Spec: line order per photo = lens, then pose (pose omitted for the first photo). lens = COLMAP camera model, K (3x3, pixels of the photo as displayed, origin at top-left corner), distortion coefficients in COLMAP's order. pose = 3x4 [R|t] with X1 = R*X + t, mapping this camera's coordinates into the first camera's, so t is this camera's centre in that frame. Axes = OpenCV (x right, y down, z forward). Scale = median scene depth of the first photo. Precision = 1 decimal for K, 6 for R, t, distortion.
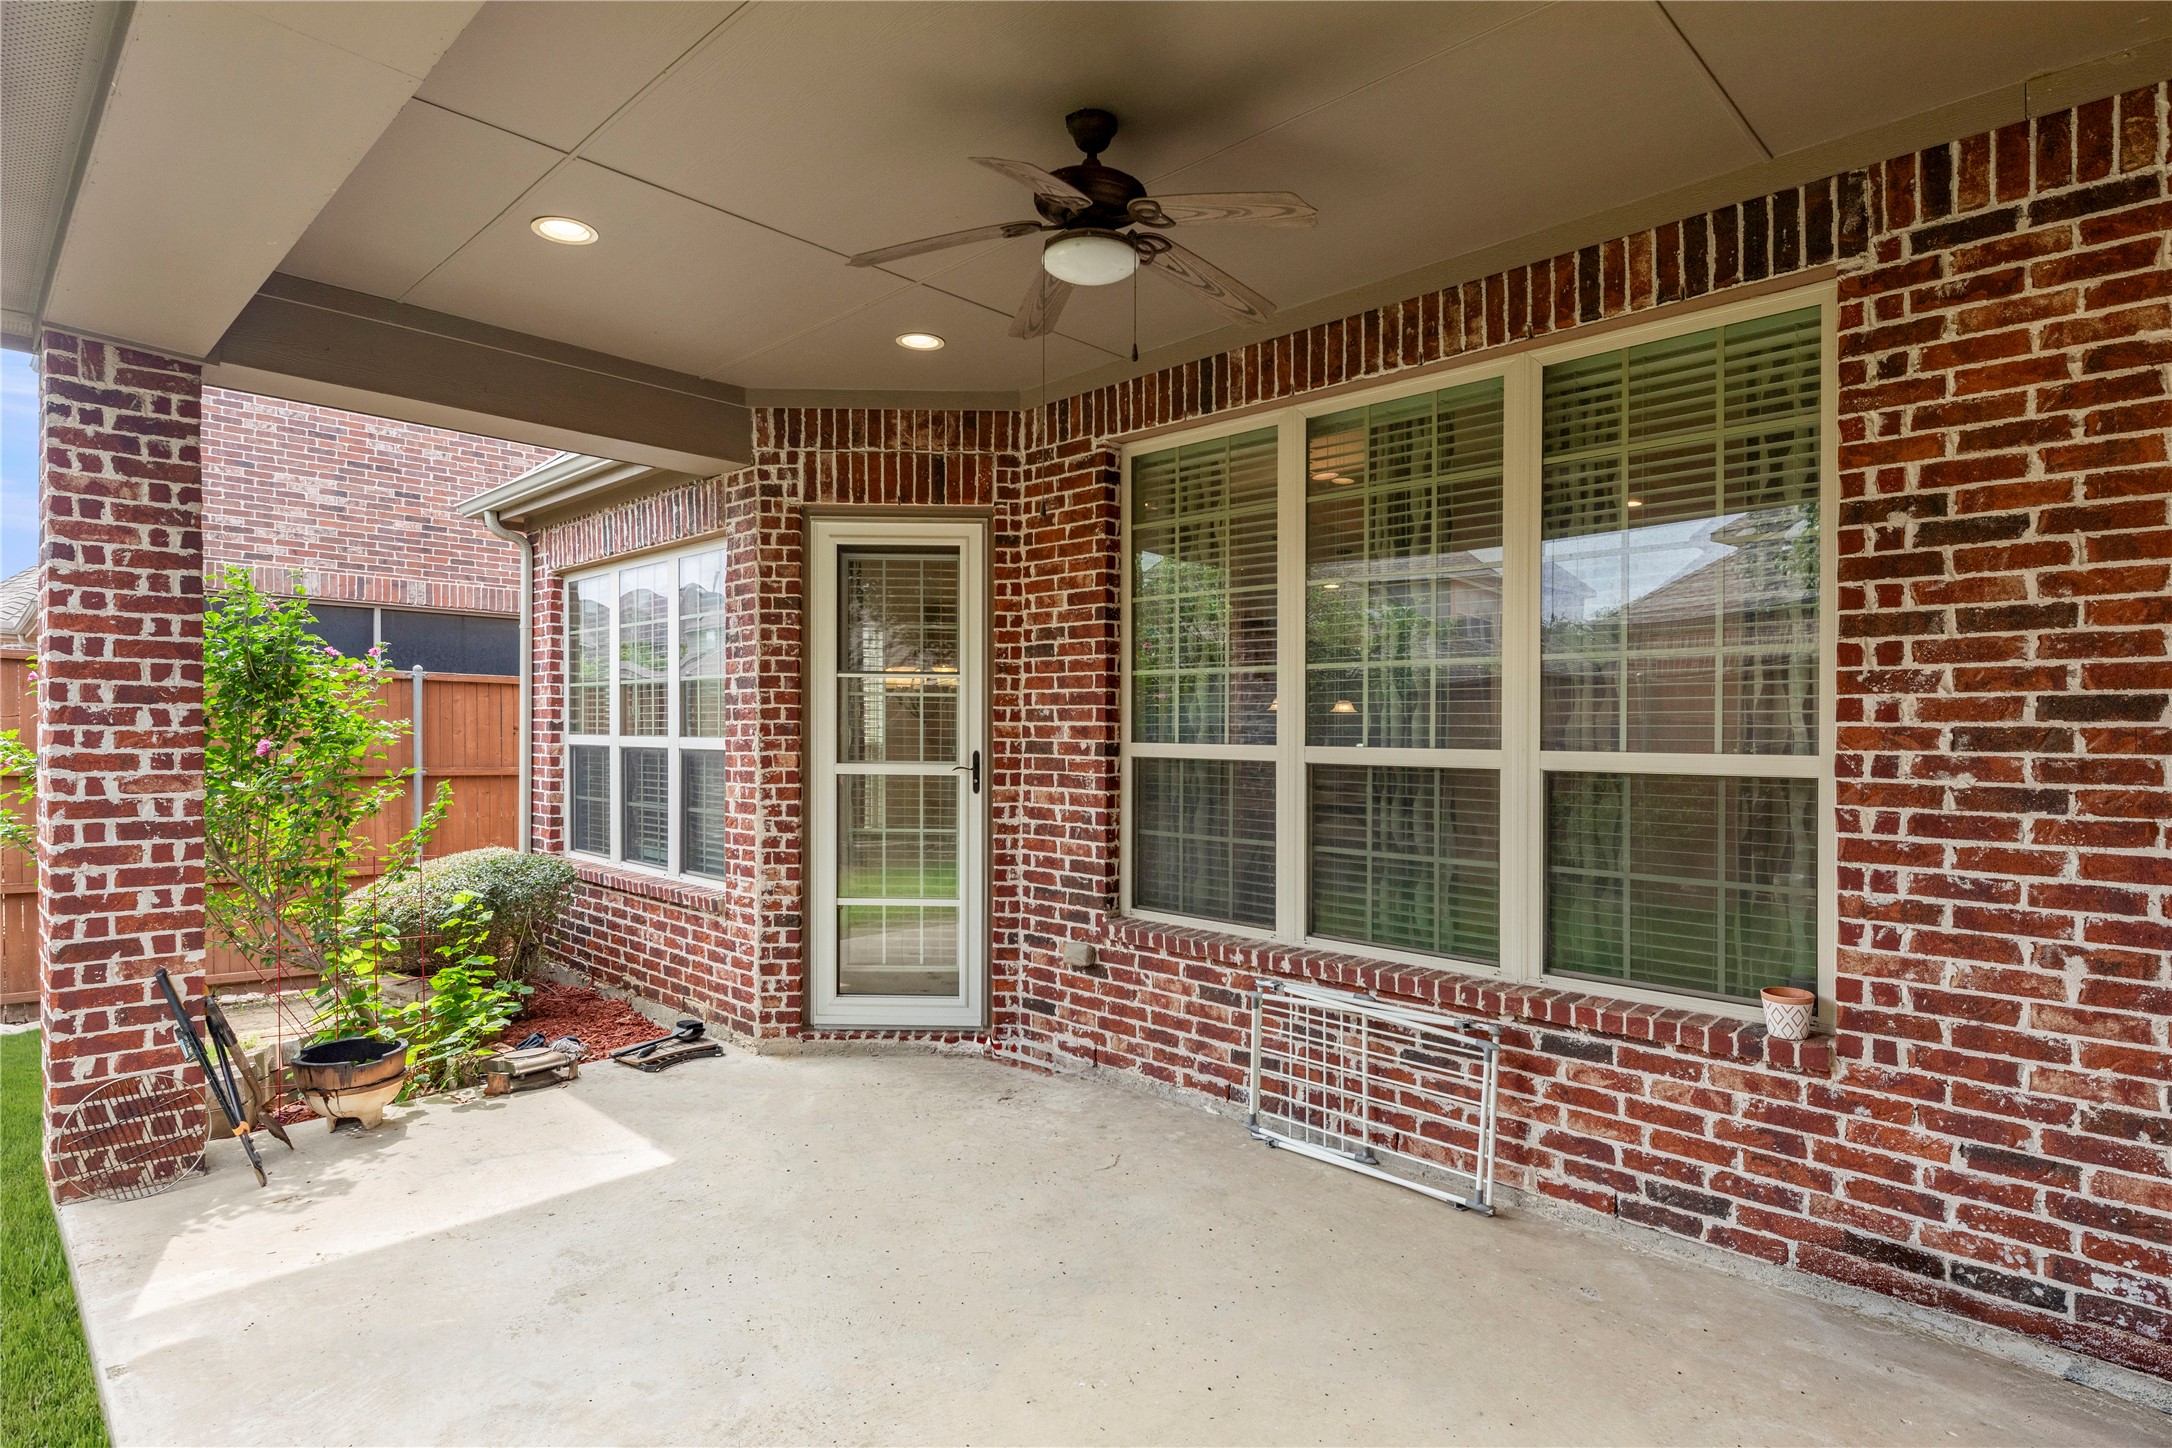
lens RADIAL K [[1052.9, 0, 1084.0], [0, 1052.9, 713.2], [0, 0, 1]] dist [0.001621, 0.000097]
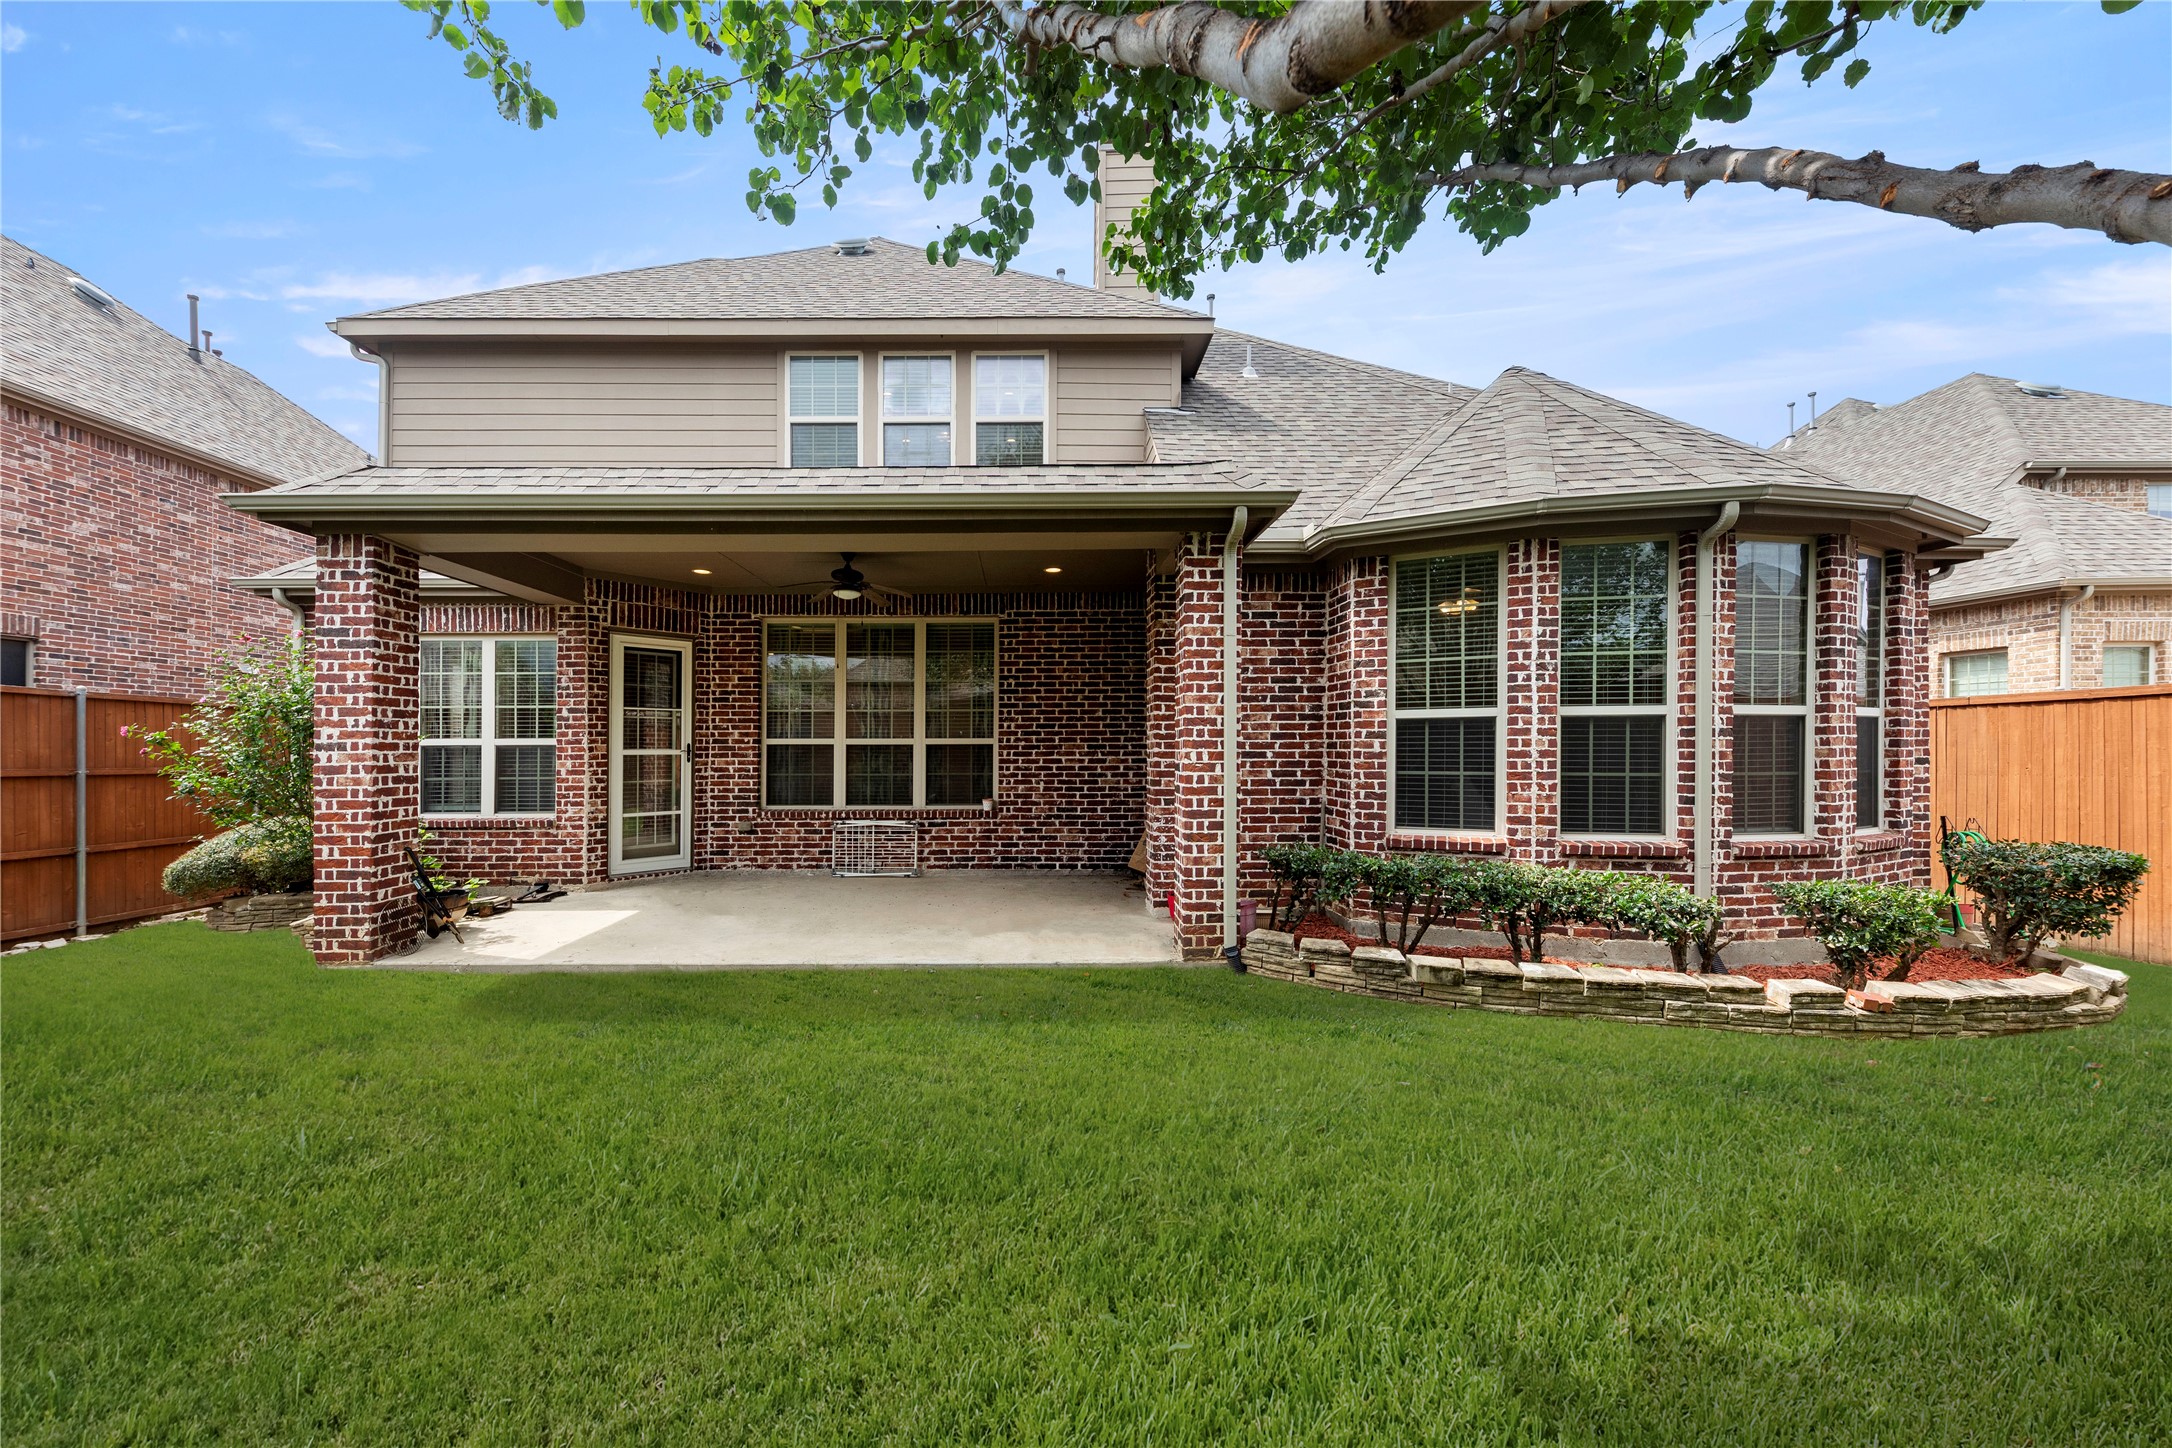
lens RADIAL K [[758.1, 0, 1081.7], [0, 758.1, 727.7], [0, 0, 1]] dist [-0.000129, -0.000043]
pose [[0.633510, 0.004986, 0.773718, -0.840721], [-0.000525, 0.999982, -0.006014, 0.012272], [-0.773734, 0.003404, 0.633501, -0.682945]]
